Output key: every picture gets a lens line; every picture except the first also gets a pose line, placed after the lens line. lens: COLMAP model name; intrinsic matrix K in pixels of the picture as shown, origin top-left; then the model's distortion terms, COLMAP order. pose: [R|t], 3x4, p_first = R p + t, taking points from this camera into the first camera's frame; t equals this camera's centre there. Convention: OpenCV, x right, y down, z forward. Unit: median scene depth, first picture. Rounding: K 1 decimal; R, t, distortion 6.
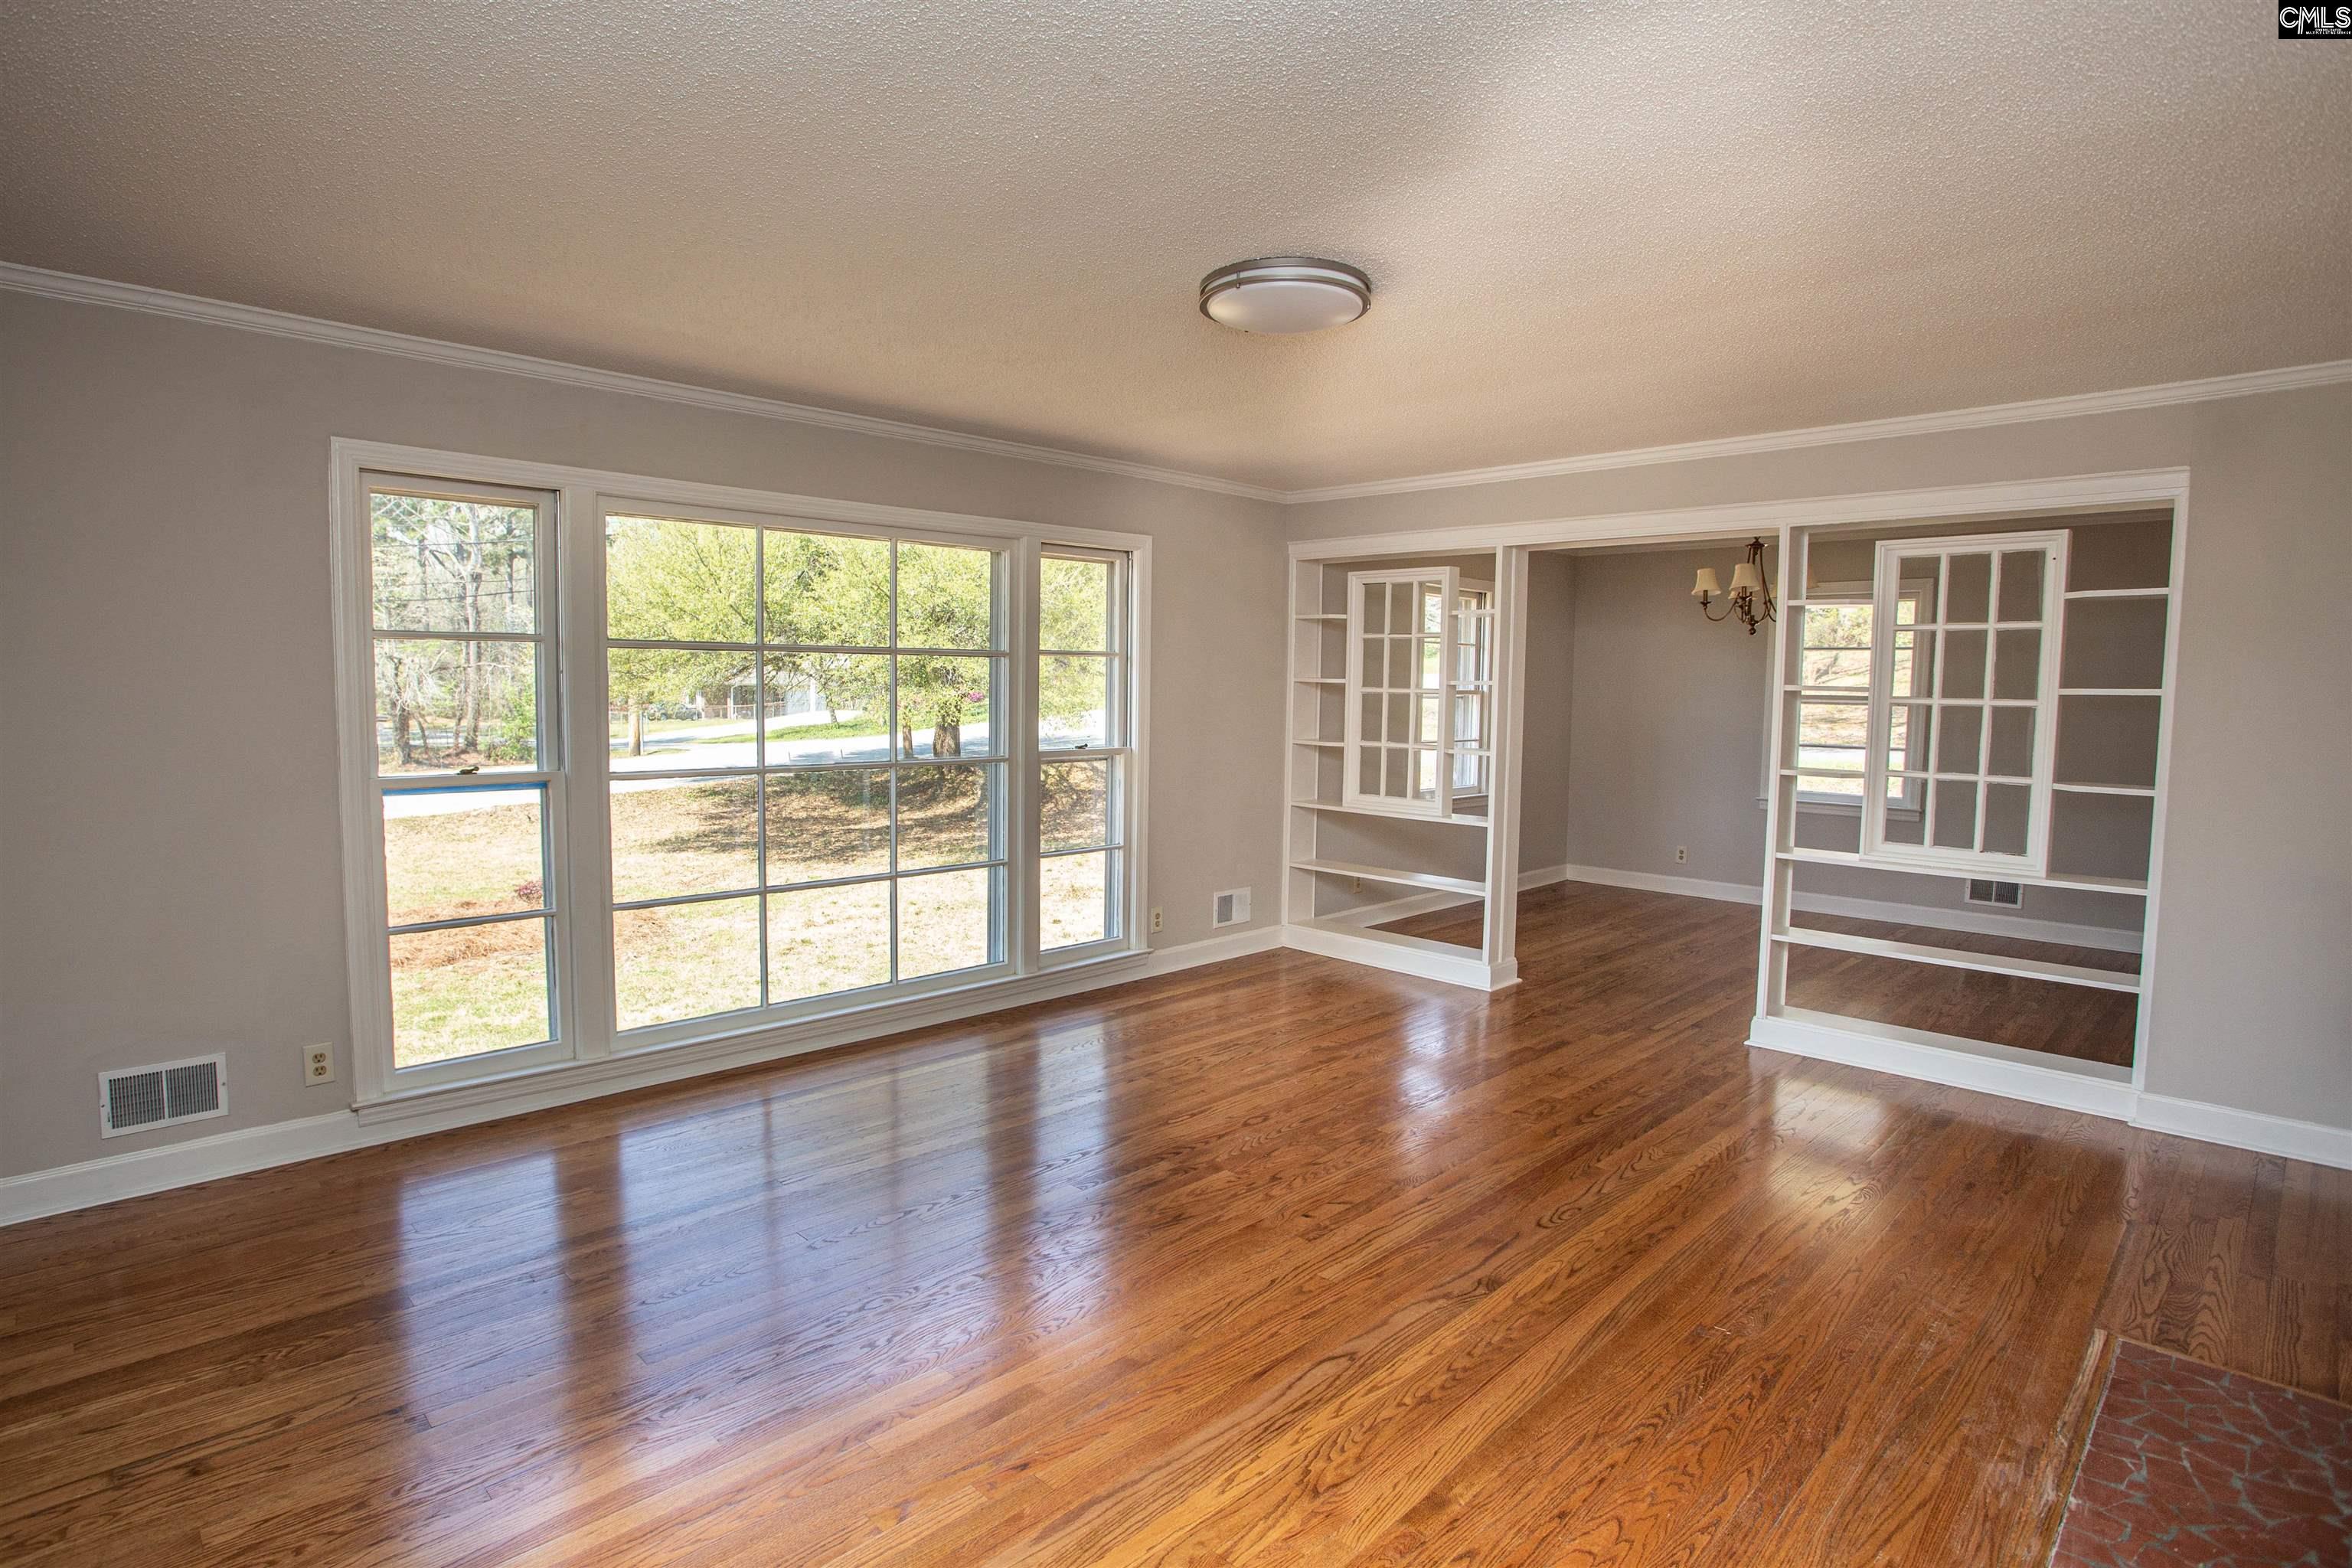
lens RADIAL K [[1176.5, 0, 1176.0], [0, 1176.5, 784.0], [0, 0, 1]] dist [-0.073997, 0.031563]
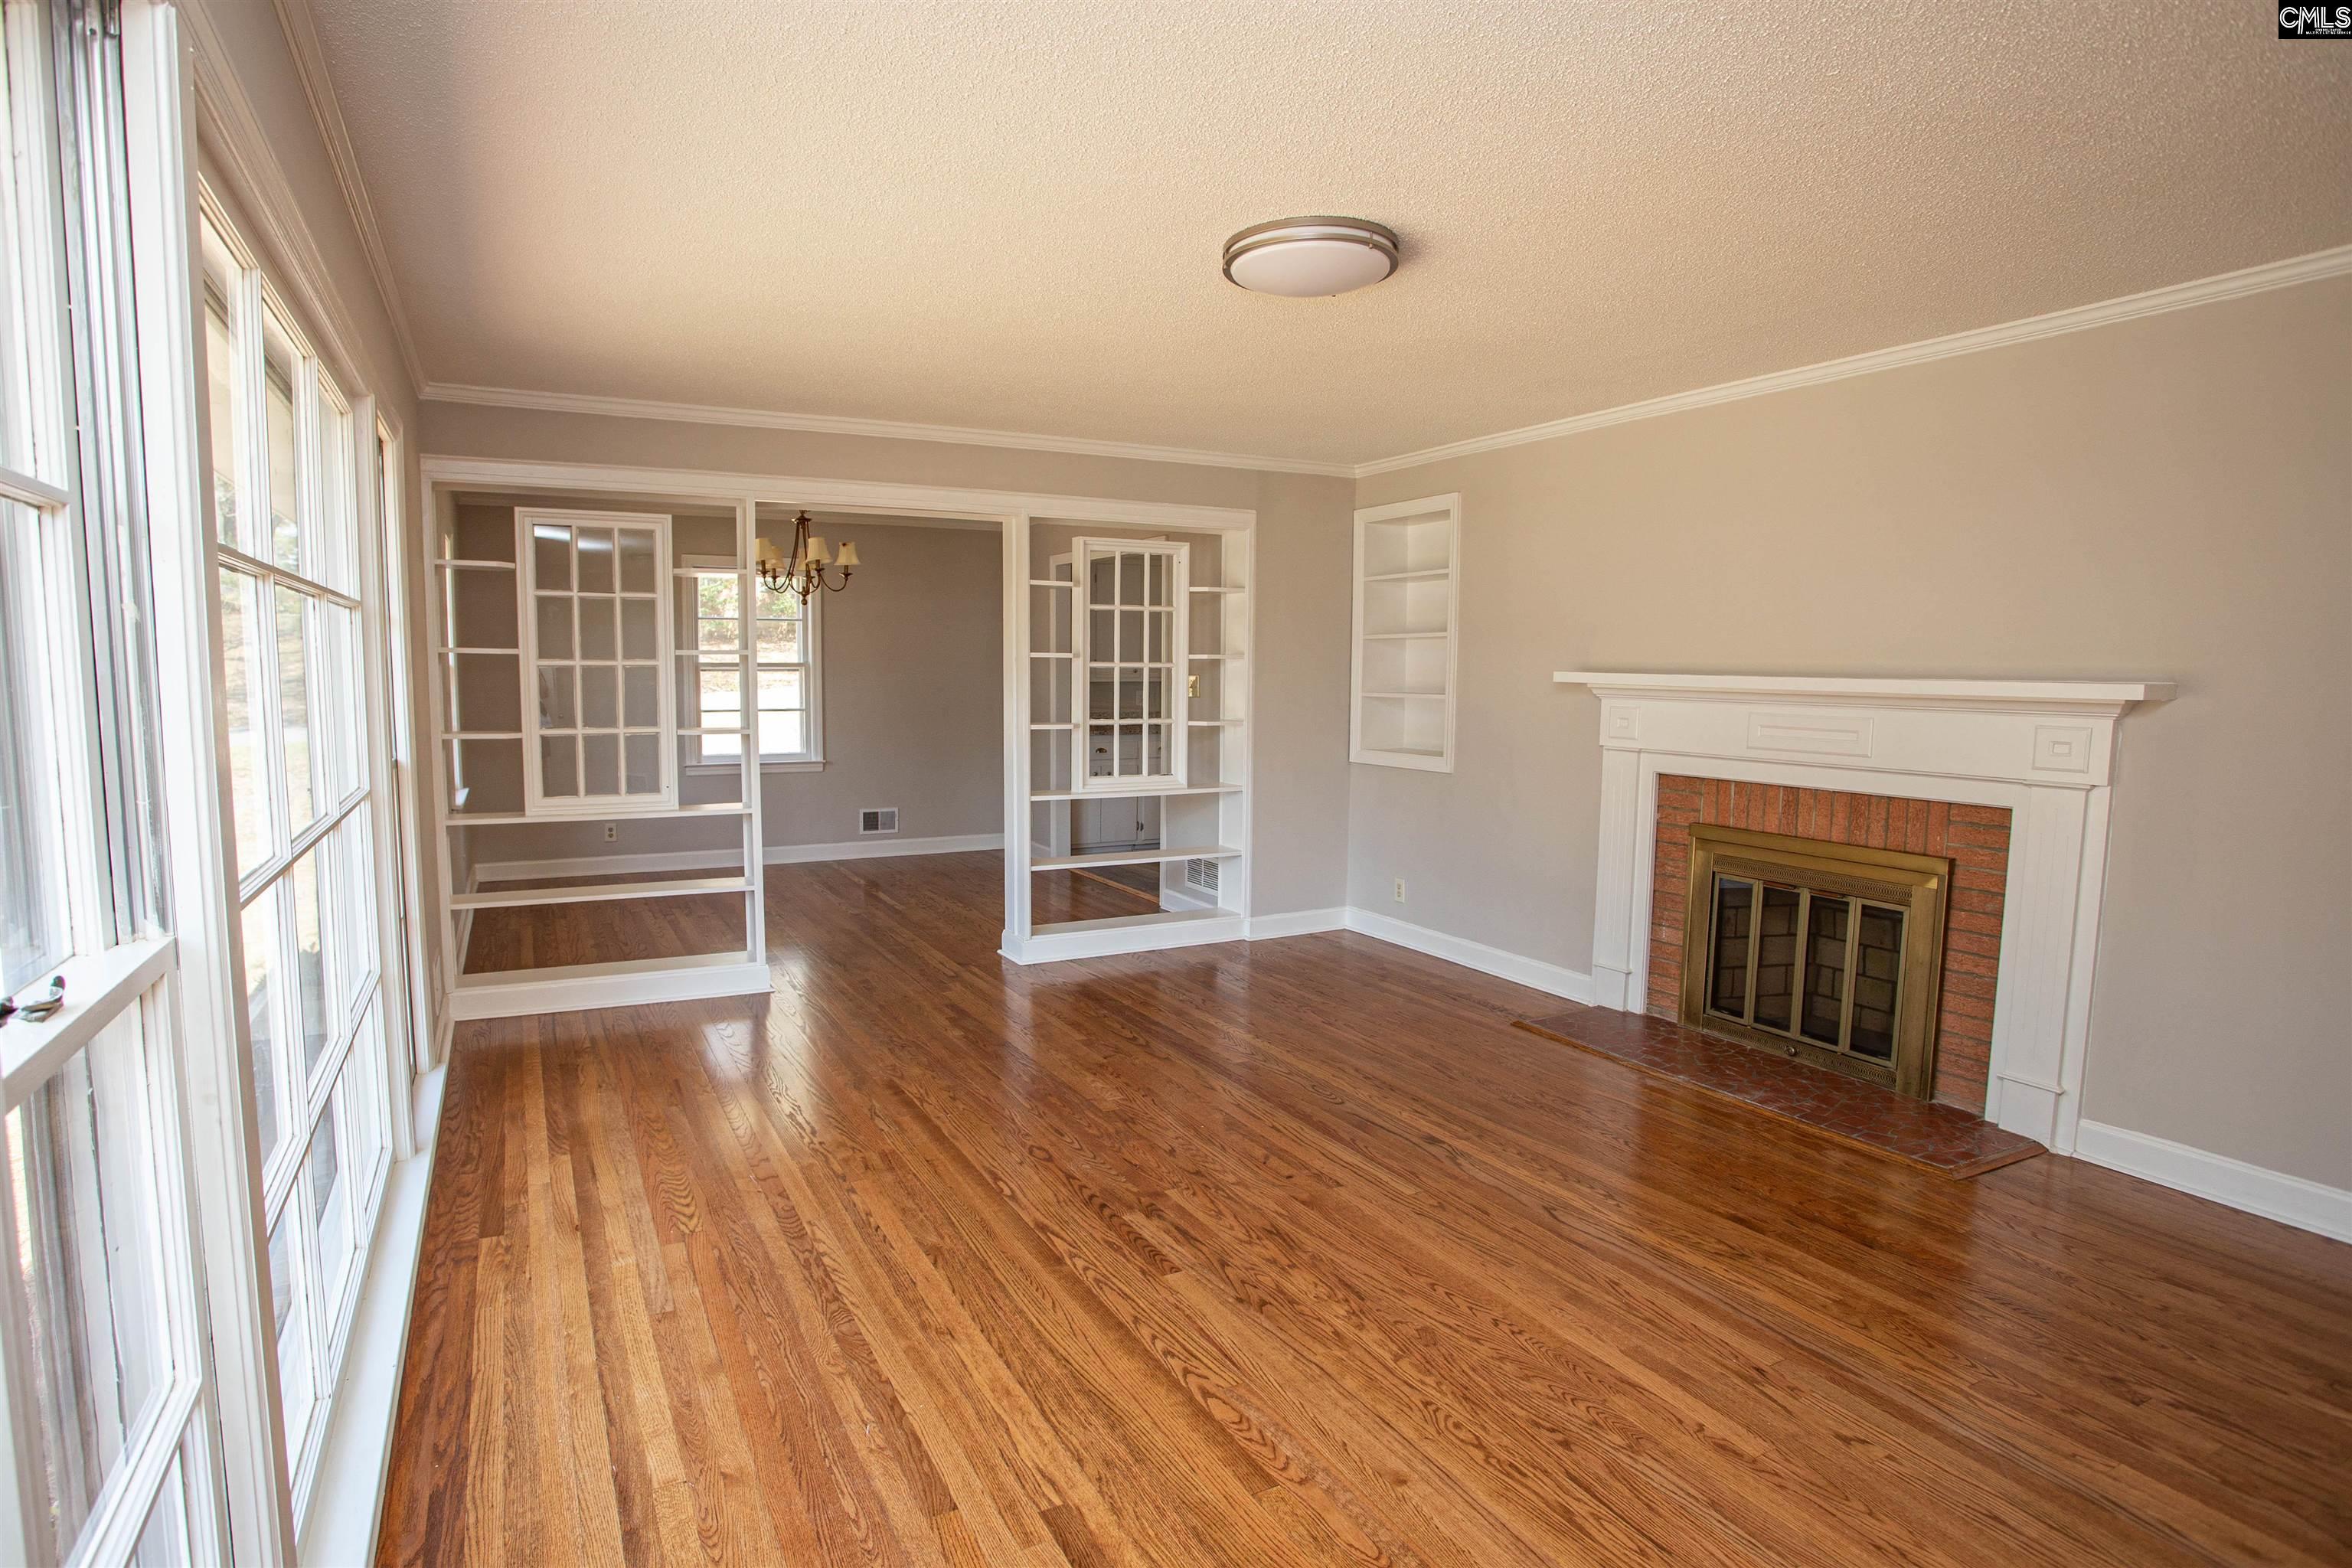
lens RADIAL K [[1199.4, 0, 1095.2], [0, 1199.4, 794.8], [0, 0, 1]] dist [-0.047026, 0.000134]
pose [[0.337471, -0.115142, 0.934267, -0.773586], [0.074390, 0.992649, 0.095467, -0.069096], [-0.938392, 0.037282, 0.343556, 0.676309]]
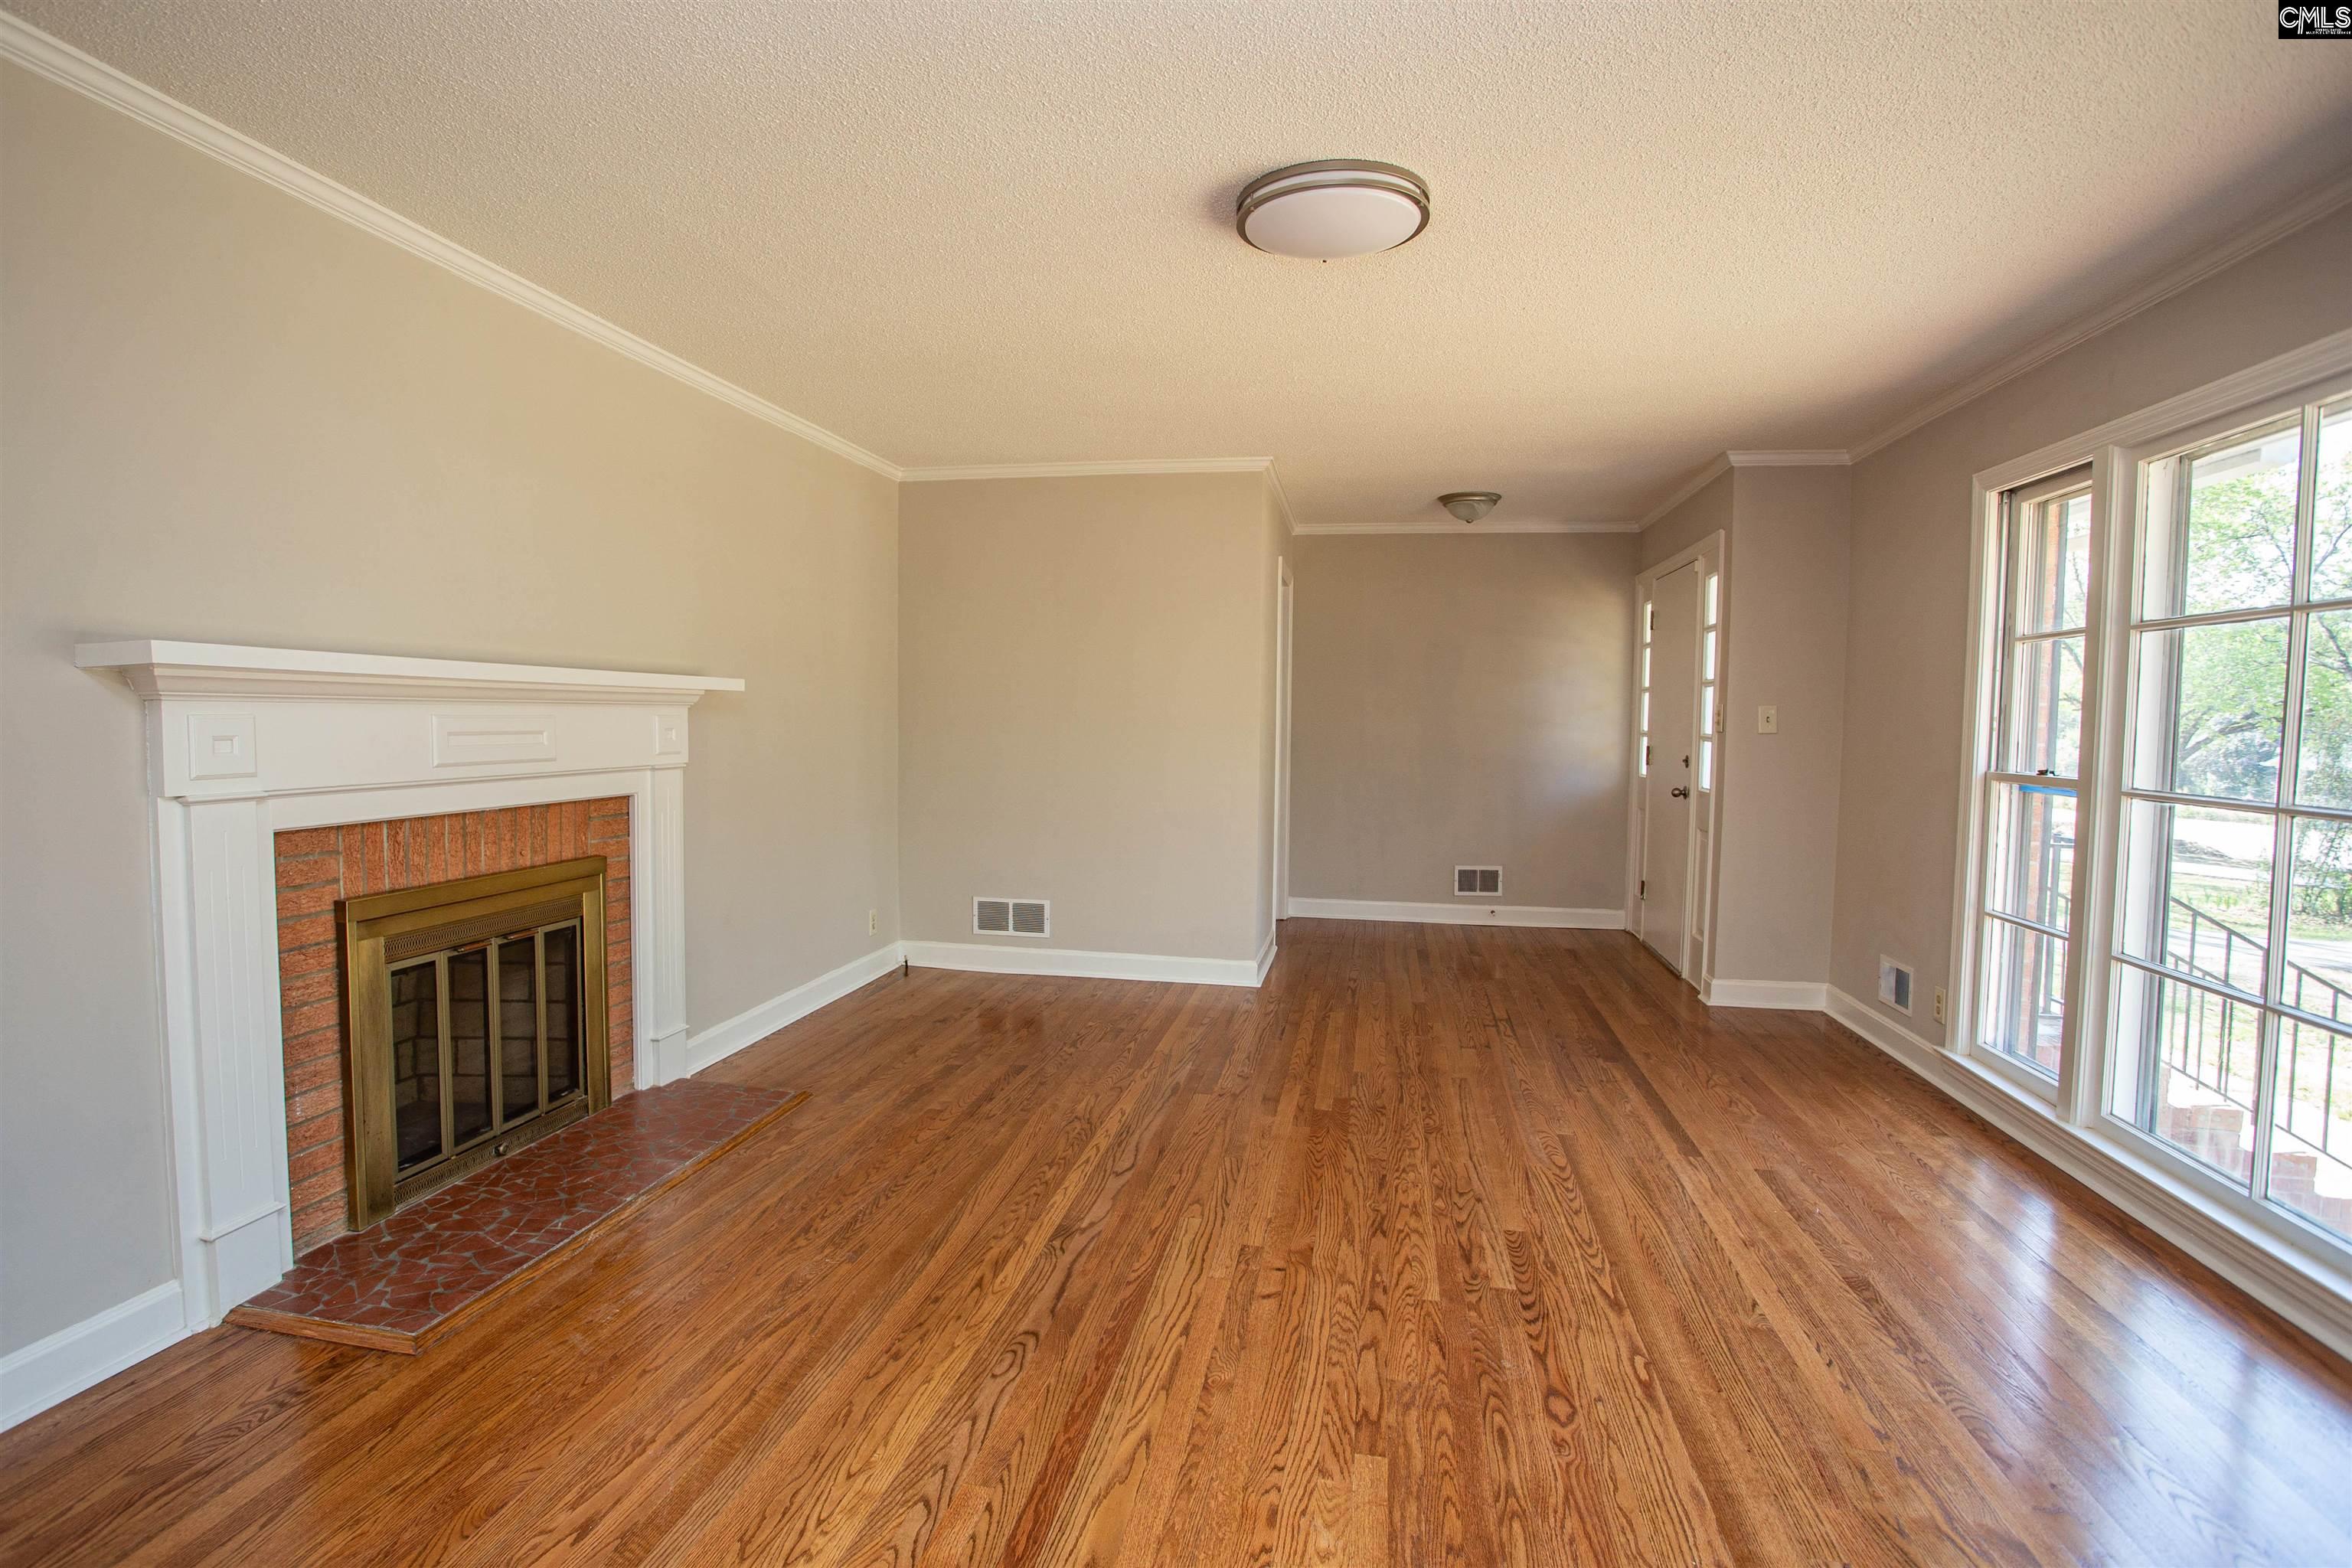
lens RADIAL K [[1183.6, 0, 1124.9], [0, 1183.6, 785.7], [0, 0, 1]] dist [-0.080411, 0.038114]
pose [[-0.845664, 0.005569, -0.533686, 0.576510], [-0.067913, 0.990694, 0.117952, -0.068141], [0.529377, 0.135992, -0.837416, 1.391720]]
